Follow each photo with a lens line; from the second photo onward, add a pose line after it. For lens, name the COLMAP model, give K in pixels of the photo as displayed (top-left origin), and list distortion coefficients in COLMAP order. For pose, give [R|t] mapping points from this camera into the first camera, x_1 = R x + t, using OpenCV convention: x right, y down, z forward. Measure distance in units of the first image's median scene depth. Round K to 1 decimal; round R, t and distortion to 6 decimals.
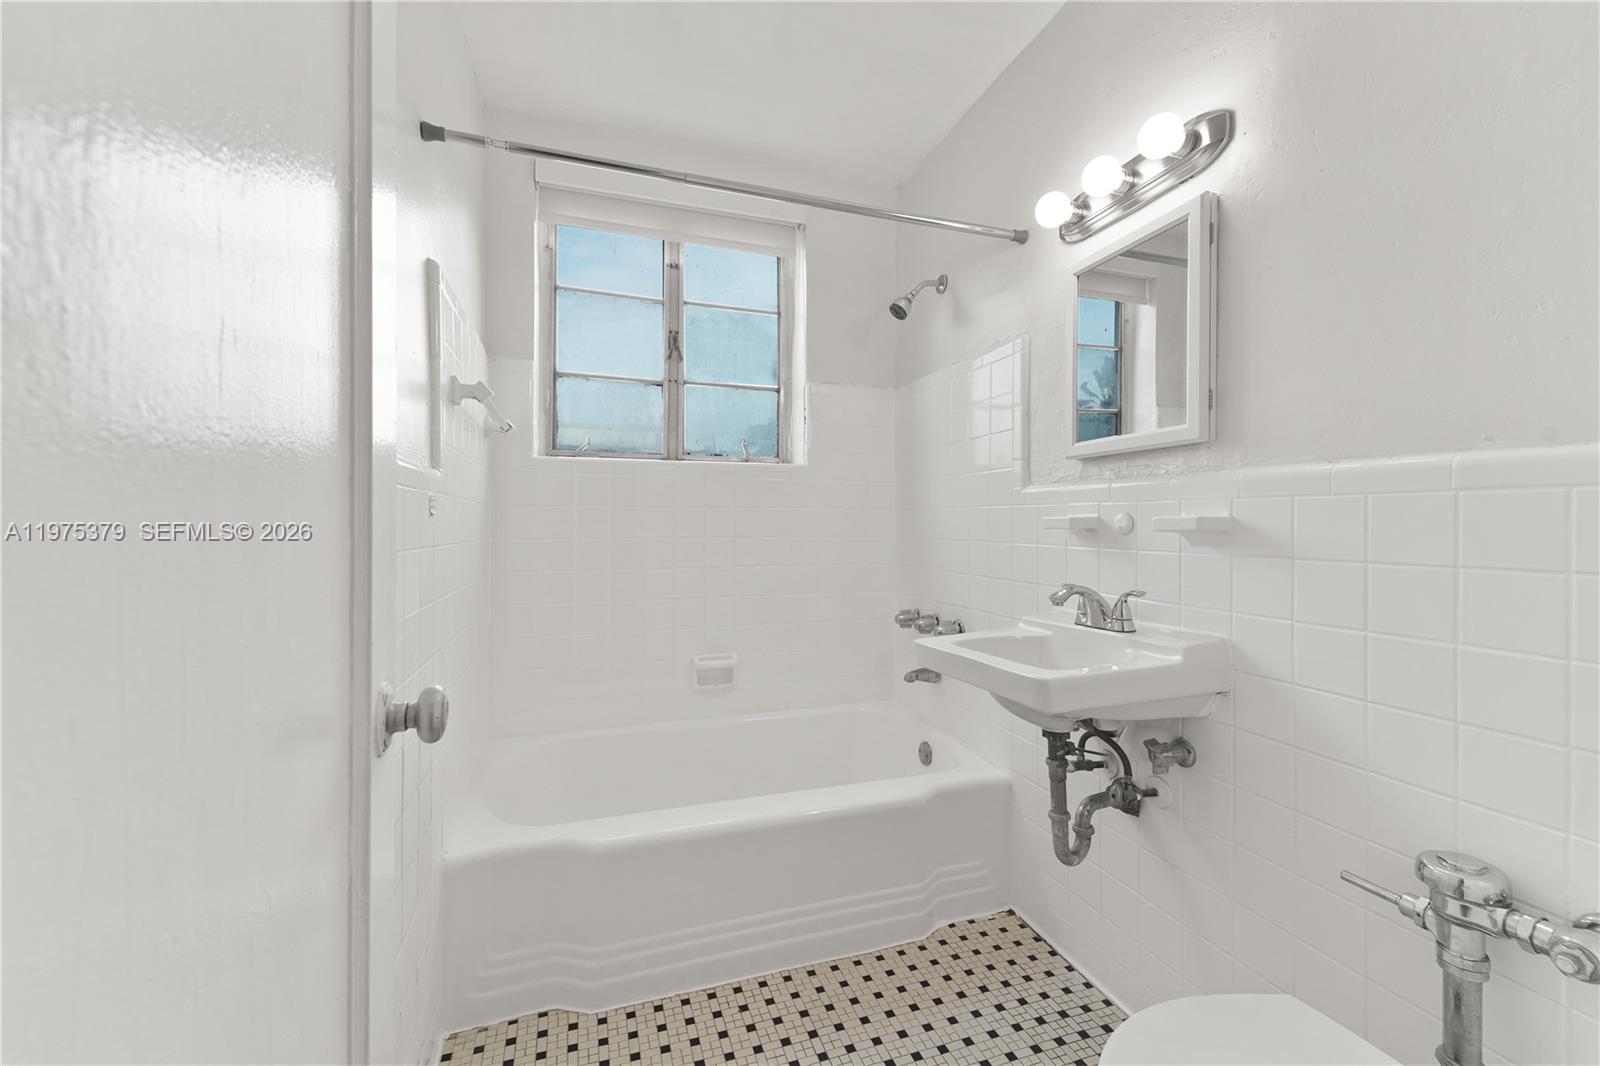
lens RADIAL K [[627.4, 0, 793.2], [0, 627.4, 528.5], [0, 0, 1]] dist [0.016811, -0.006031]
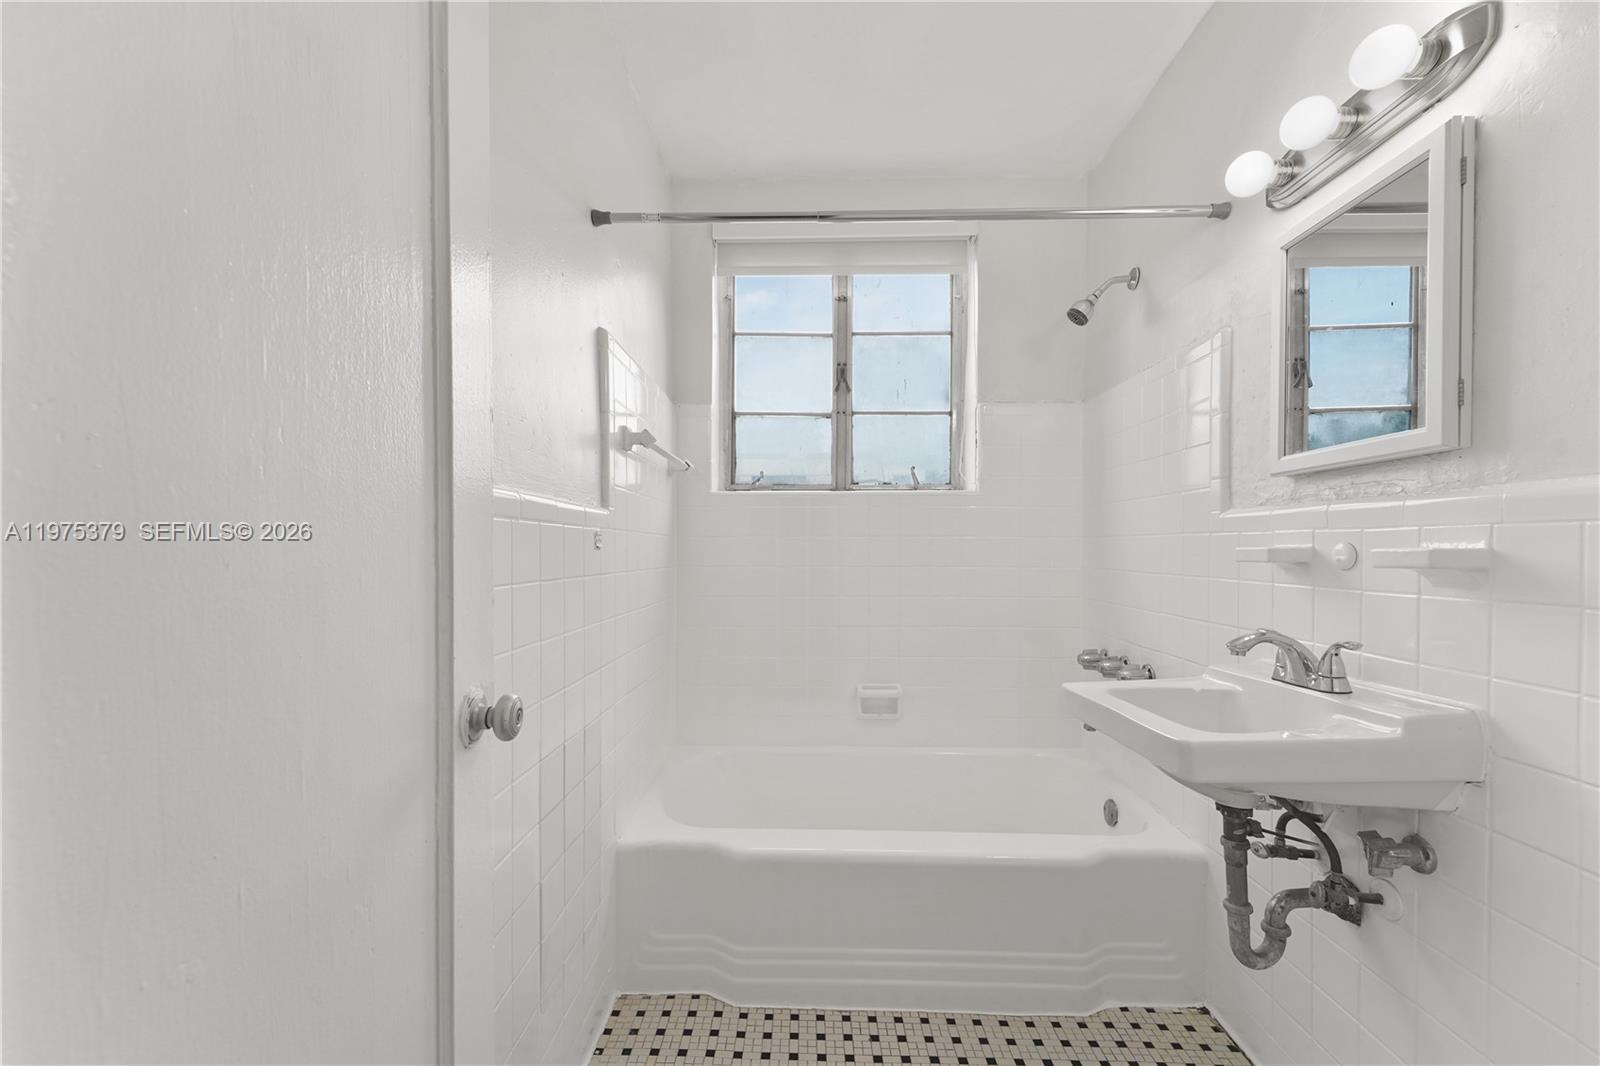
lens RADIAL K [[633.0, 0, 798.7], [0, 633.0, 561.3], [0, 0, 1]] dist [0.013920, -0.006255]
pose [[0.942450, 0.005126, -0.334307, 0.137678], [-0.001573, 0.999939, 0.010898, -0.008198], [0.334342, -0.009745, 0.942401, 0.014922]]
